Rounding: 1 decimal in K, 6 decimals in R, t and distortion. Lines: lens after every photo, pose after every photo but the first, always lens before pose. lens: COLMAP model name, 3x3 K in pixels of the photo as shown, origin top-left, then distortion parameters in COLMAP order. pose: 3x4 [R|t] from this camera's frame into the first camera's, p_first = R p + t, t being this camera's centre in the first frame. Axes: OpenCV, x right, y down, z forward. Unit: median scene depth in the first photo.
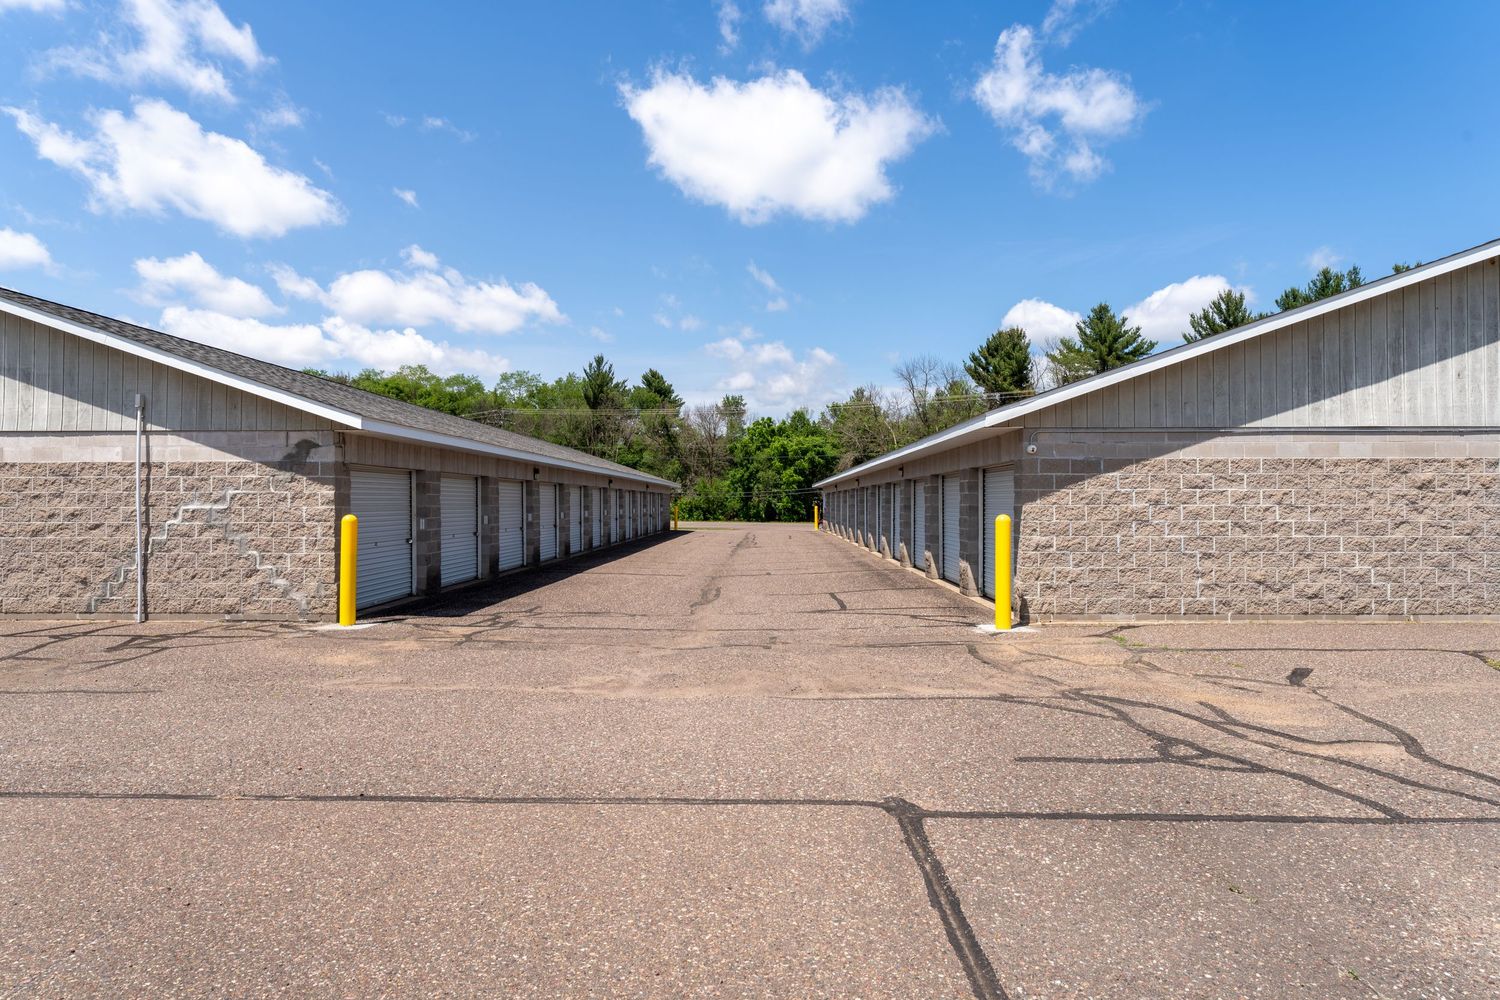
lens RADIAL K [[797.7, 0, 750.0], [0, 797.7, 500.0], [0, 0, 1]] dist [-0.000339, 0.000015]
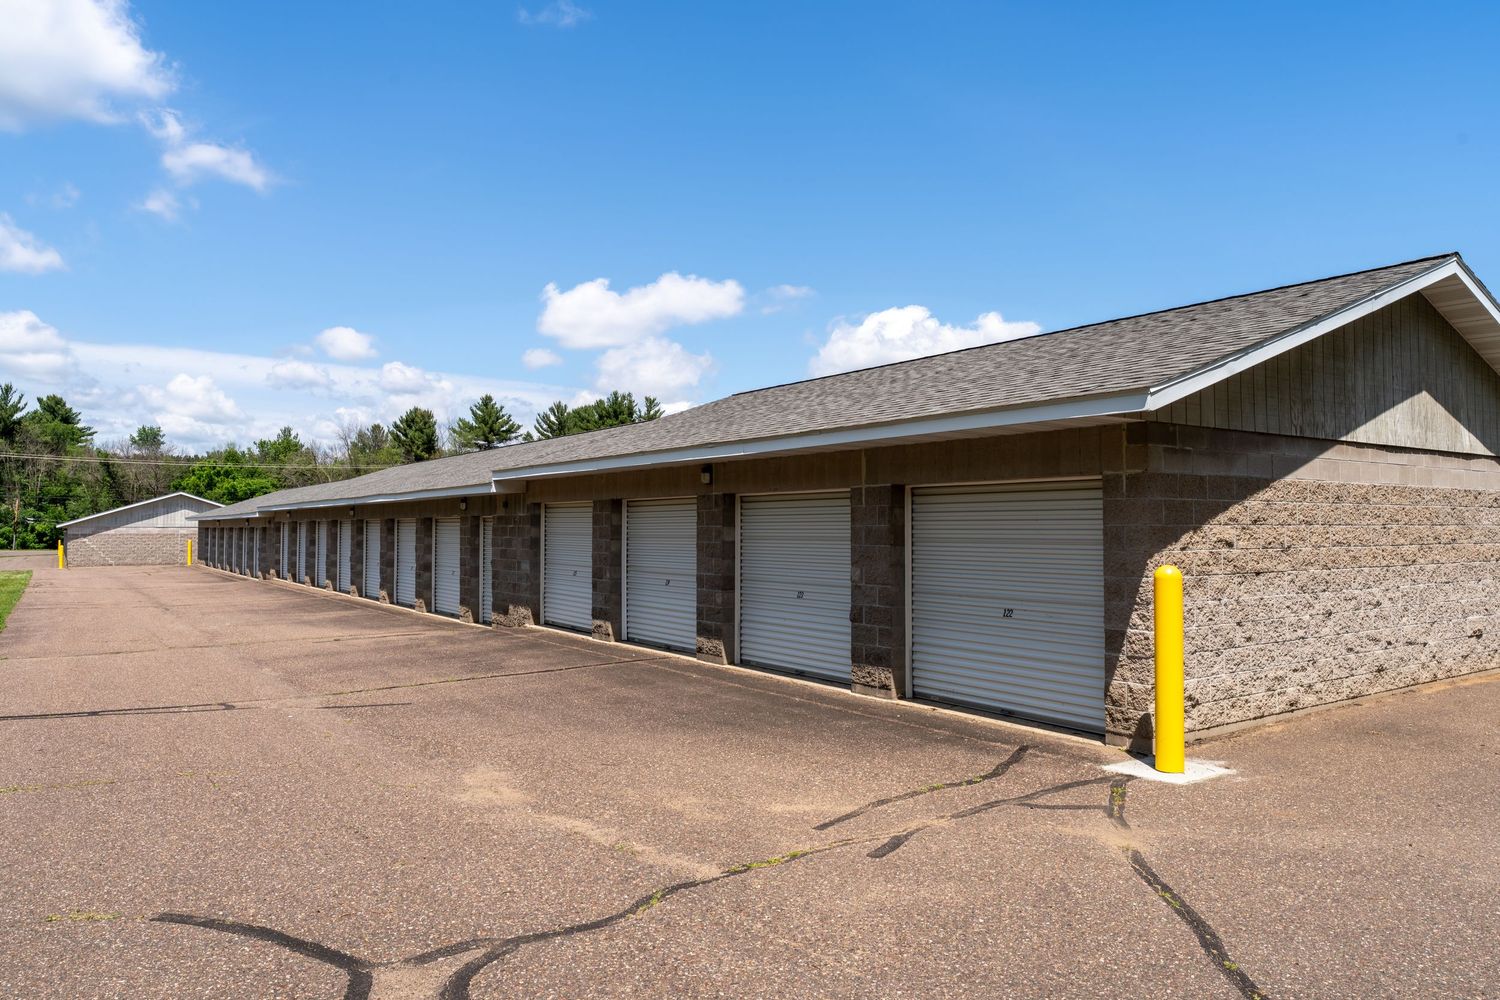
lens RADIAL K [[985.9, 0, 750.0], [0, 985.9, 500.0], [0, 0, 1]] dist [0.004051, 0.003639]
pose [[0.809644, 0.015152, 0.586726, -0.212098], [-0.002602, 0.999750, -0.022228, -0.017685], [-0.586916, 0.016470, 0.809480, -0.702301]]
